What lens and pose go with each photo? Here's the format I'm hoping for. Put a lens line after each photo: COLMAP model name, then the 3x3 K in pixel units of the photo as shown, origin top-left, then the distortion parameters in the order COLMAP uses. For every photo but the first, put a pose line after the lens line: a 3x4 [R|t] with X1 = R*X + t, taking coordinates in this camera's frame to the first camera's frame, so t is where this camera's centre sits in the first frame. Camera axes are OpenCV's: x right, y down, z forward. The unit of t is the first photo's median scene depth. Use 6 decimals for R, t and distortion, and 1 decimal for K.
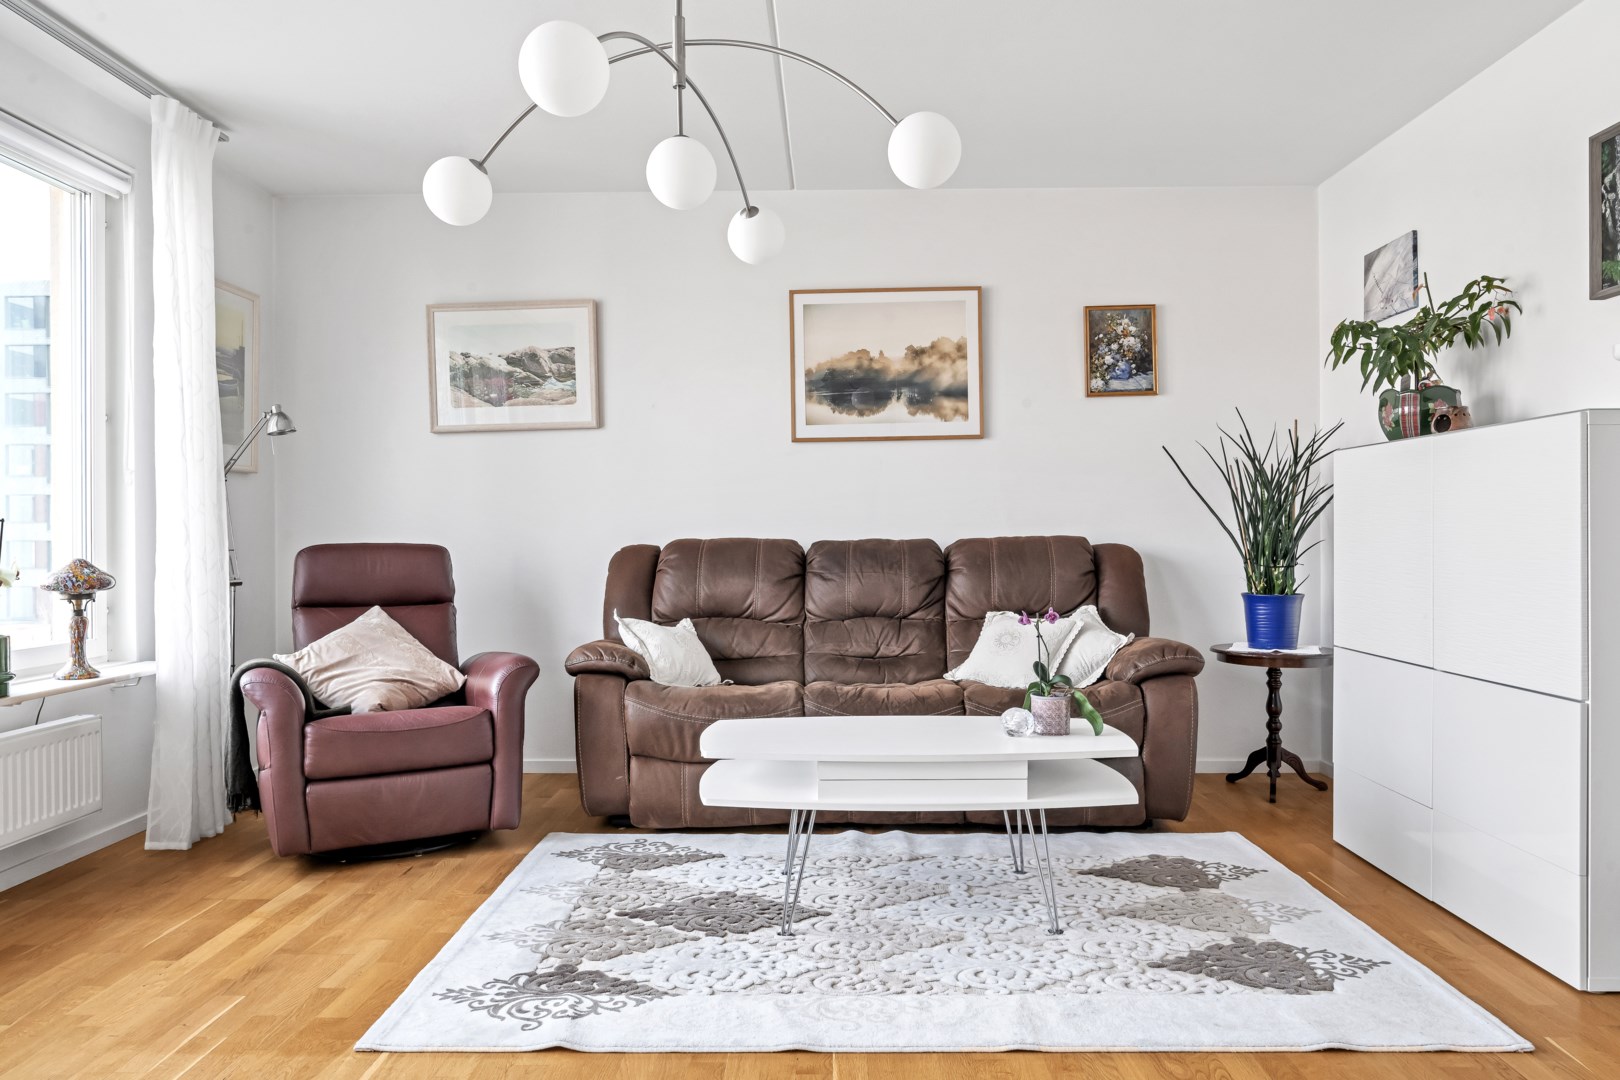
lens RADIAL K [[1100.8, 0, 810.0], [0, 1100.8, 540.0], [0, 0, 1]] dist [-0.009212, -0.006861]
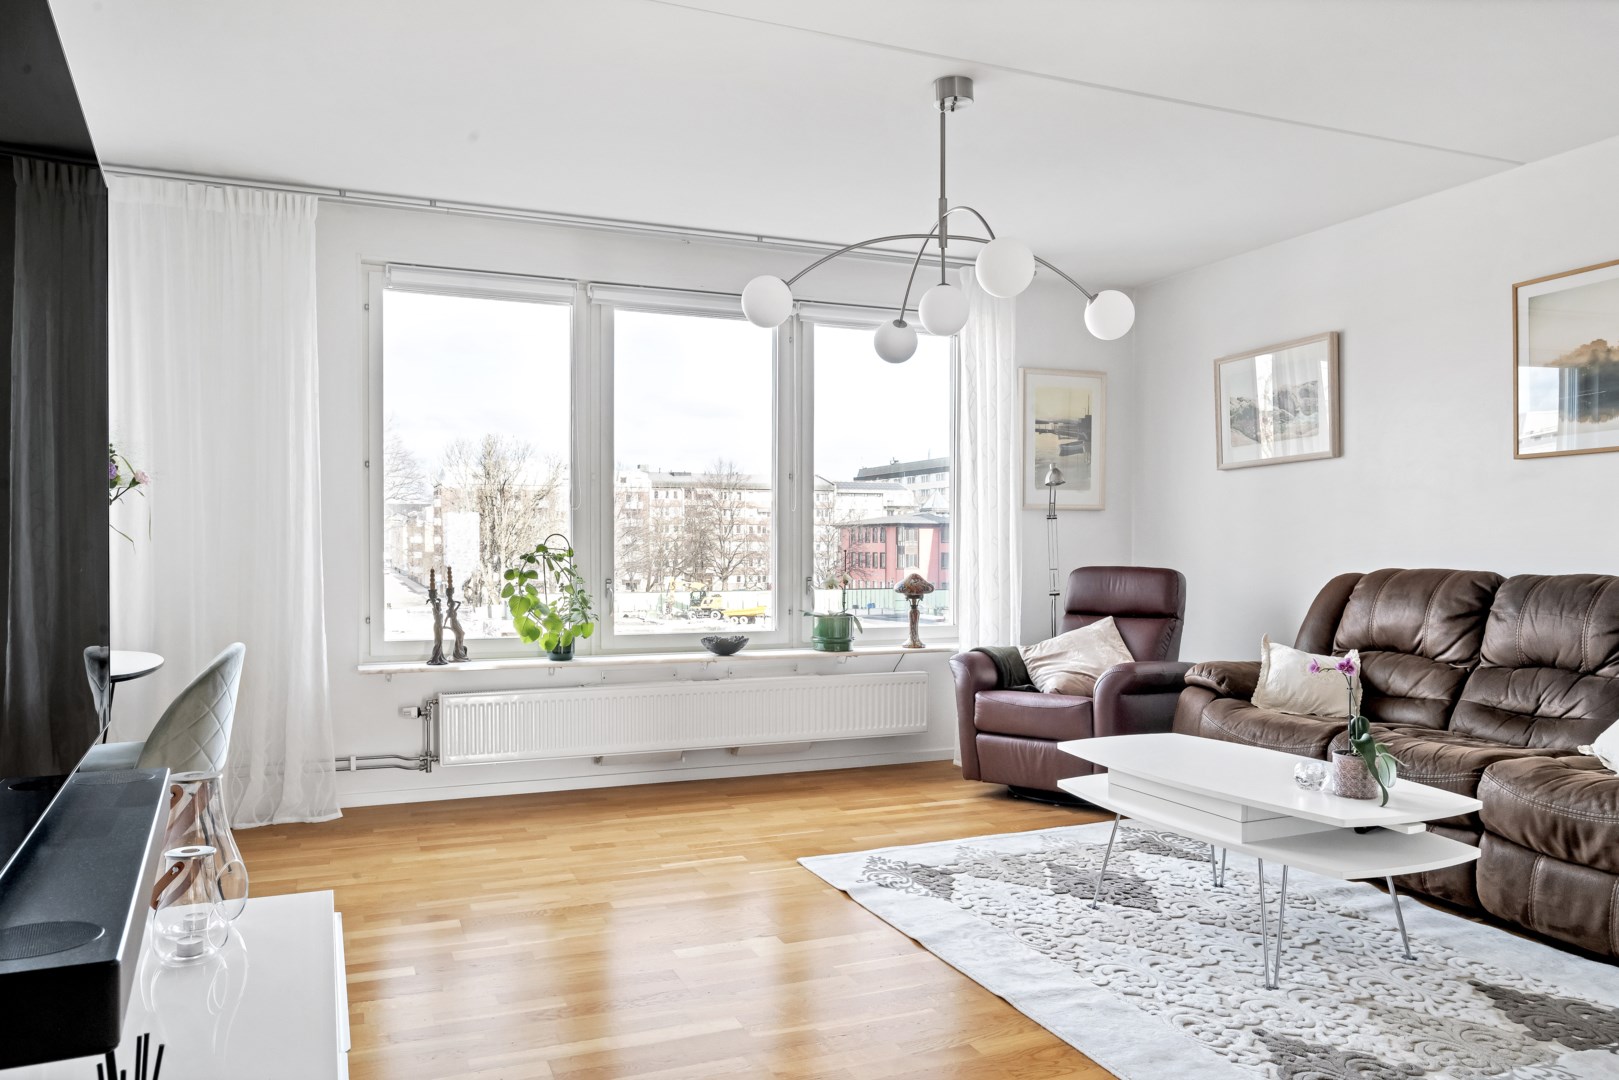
lens RADIAL K [[1151.9, 0, 809.5], [0, 1151.9, 540.0], [0, 0, 1]] dist [-0.003462, -0.004286]
pose [[0.398737, 0.002273, -0.917062, 0.817167], [-0.004145, 0.999991, 0.000676, -0.032506], [0.917056, 0.003532, 0.398743, 0.177614]]
